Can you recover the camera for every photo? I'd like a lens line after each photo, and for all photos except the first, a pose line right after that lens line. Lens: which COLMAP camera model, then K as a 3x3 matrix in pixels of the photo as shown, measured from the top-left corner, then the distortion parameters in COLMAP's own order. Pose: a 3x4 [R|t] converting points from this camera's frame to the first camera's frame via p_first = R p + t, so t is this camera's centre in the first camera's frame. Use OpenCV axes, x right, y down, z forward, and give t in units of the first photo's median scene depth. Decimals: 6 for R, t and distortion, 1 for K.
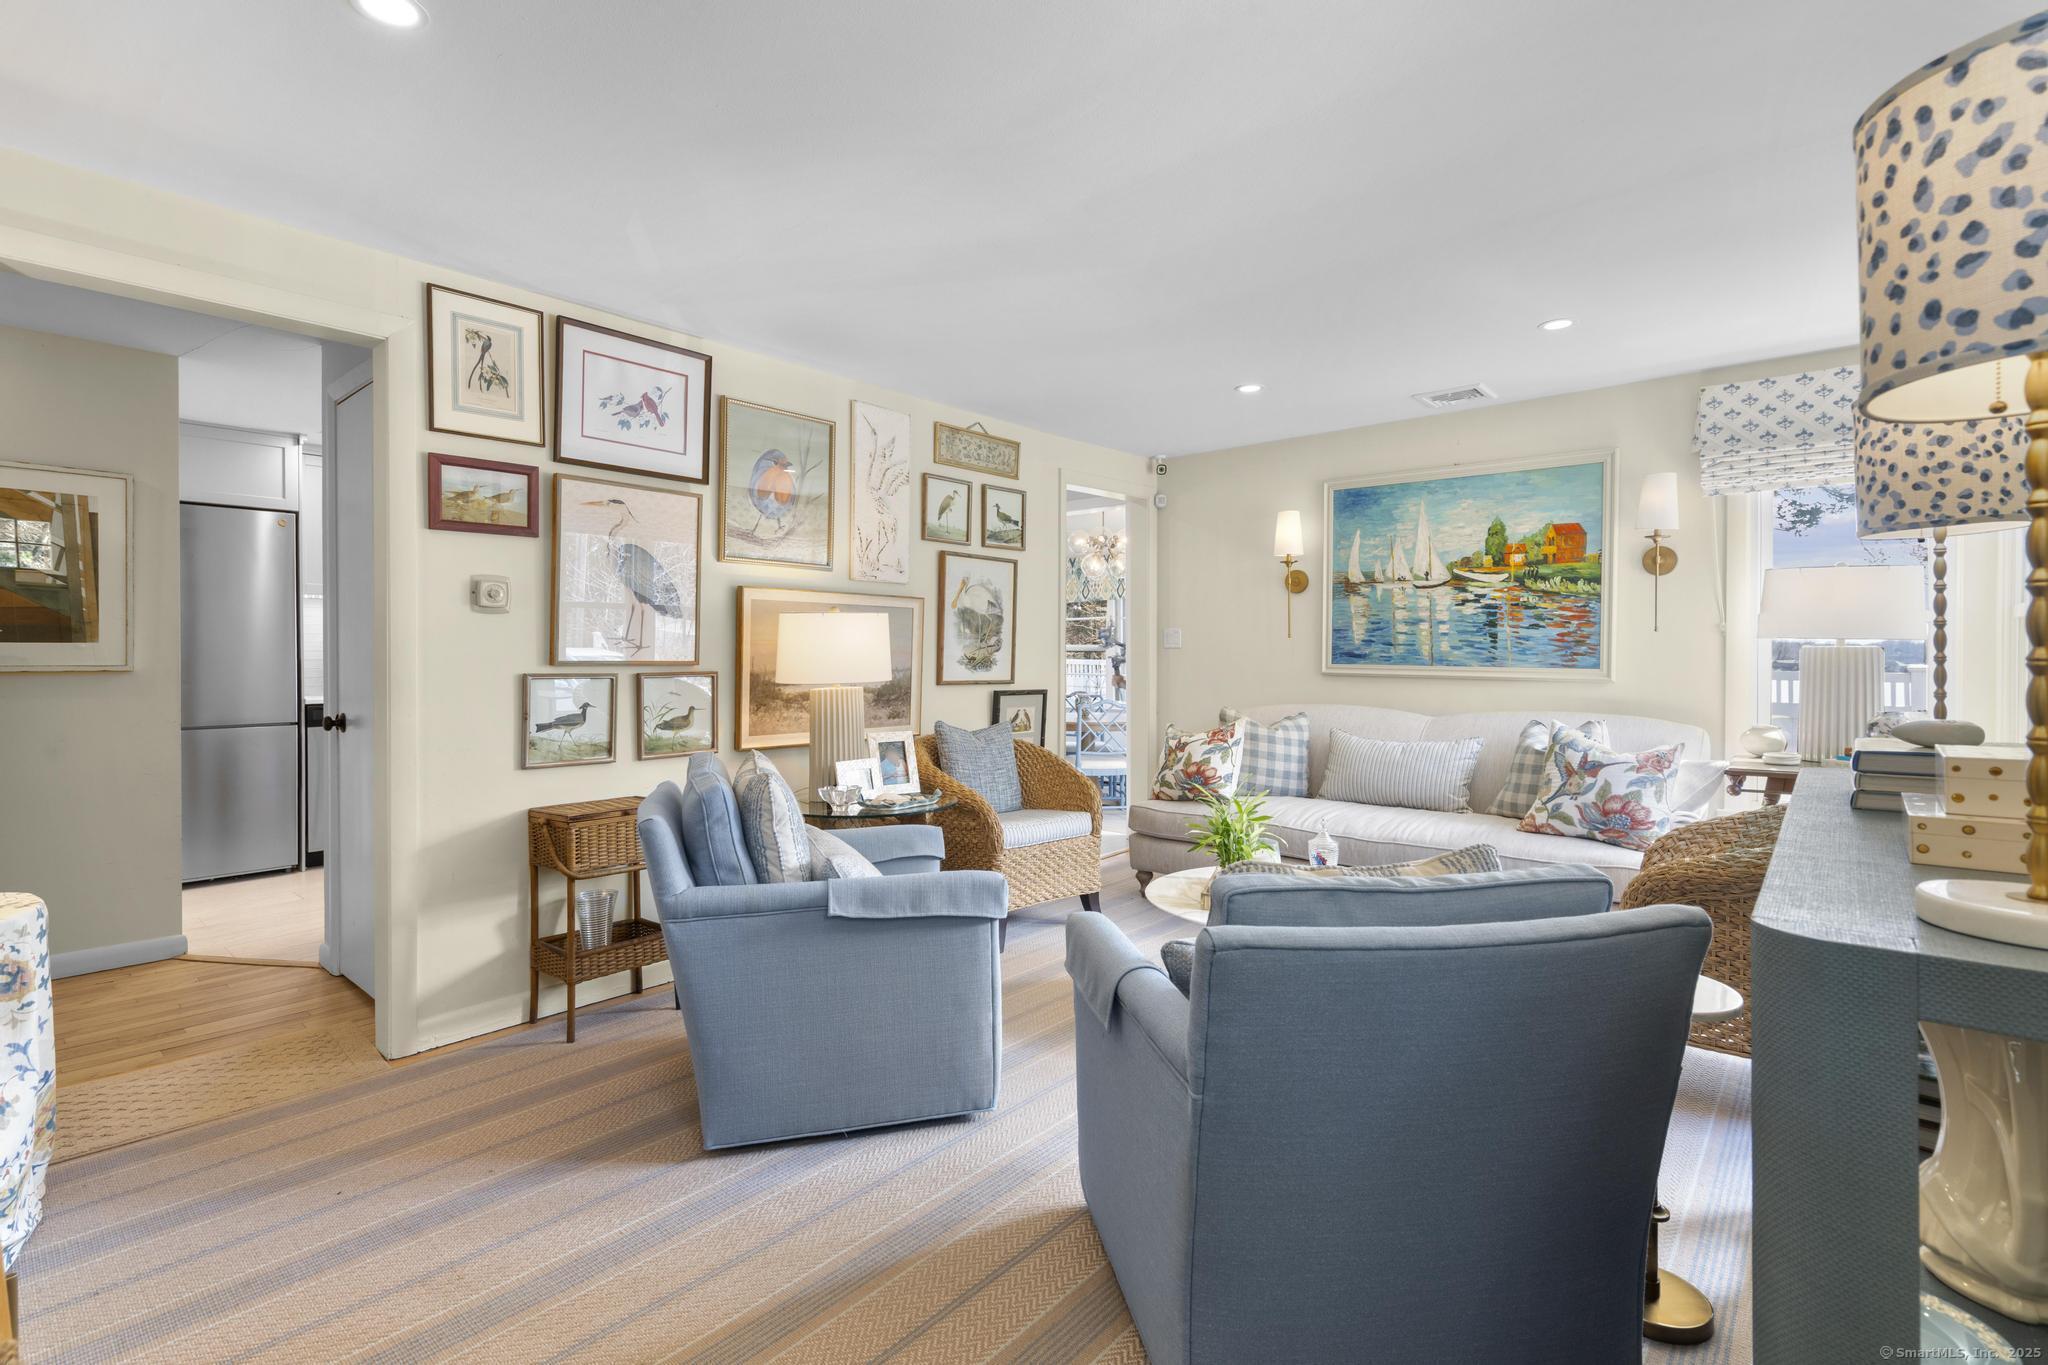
lens RADIAL K [[947.3, 0, 1023.2], [0, 947.3, 677.3], [0, 0, 1]] dist [-0.001479, 0.001431]
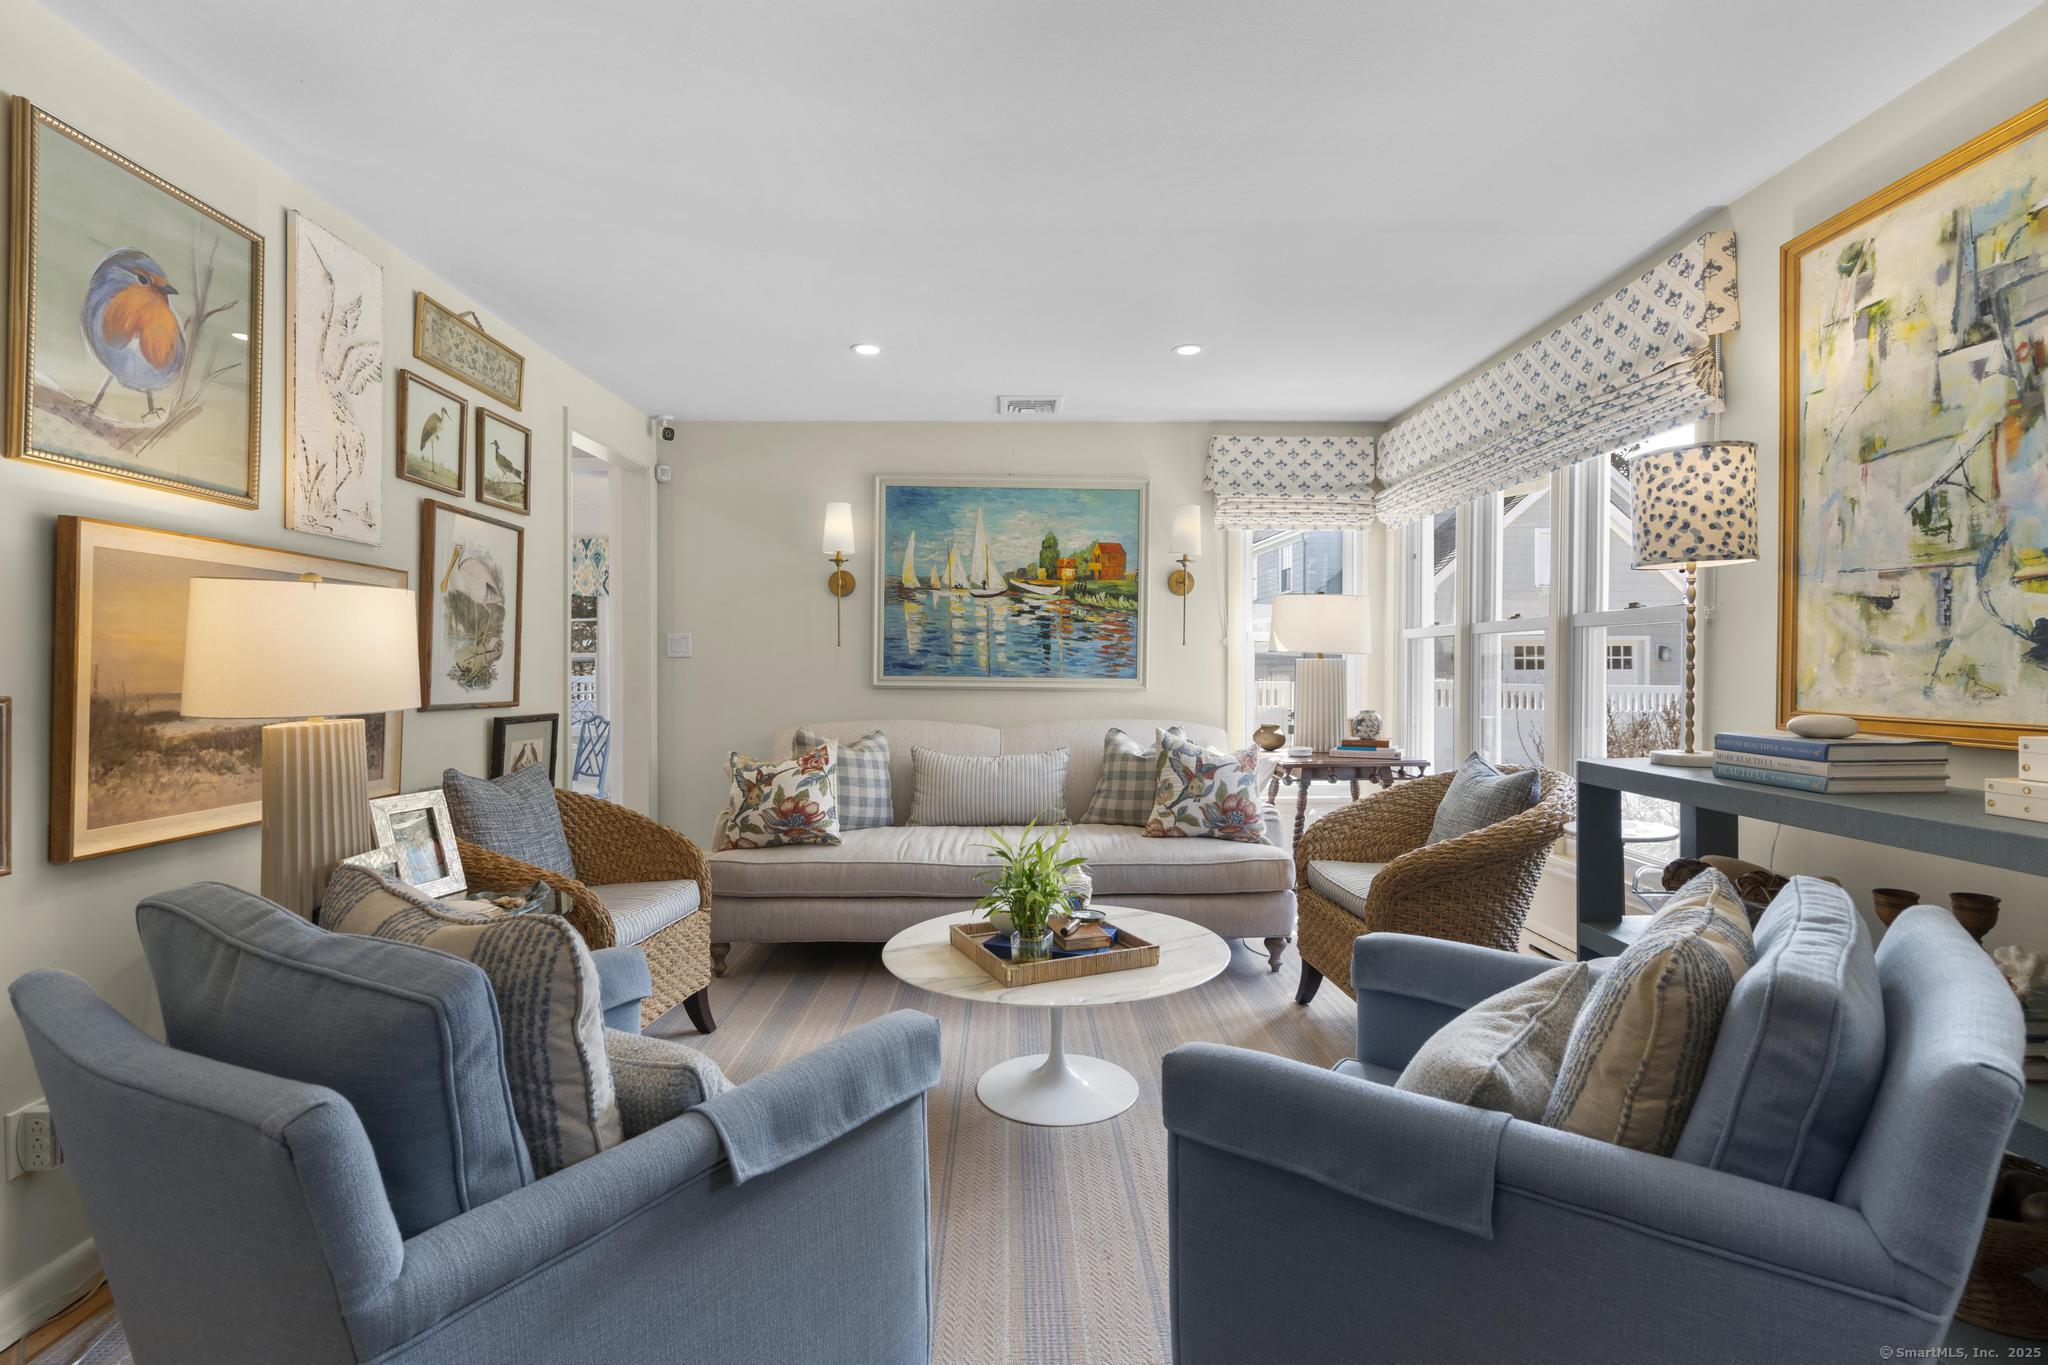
lens RADIAL K [[947.3, 0, 1023.2], [0, 947.3, 677.3], [0, 0, 1]] dist [-0.001479, 0.001431]
pose [[0.743927, -0.006020, 0.668234, -0.210391], [0.015419, 0.999848, -0.008158, -0.003329], [-0.668083, 0.016372, 0.743906, 0.263729]]
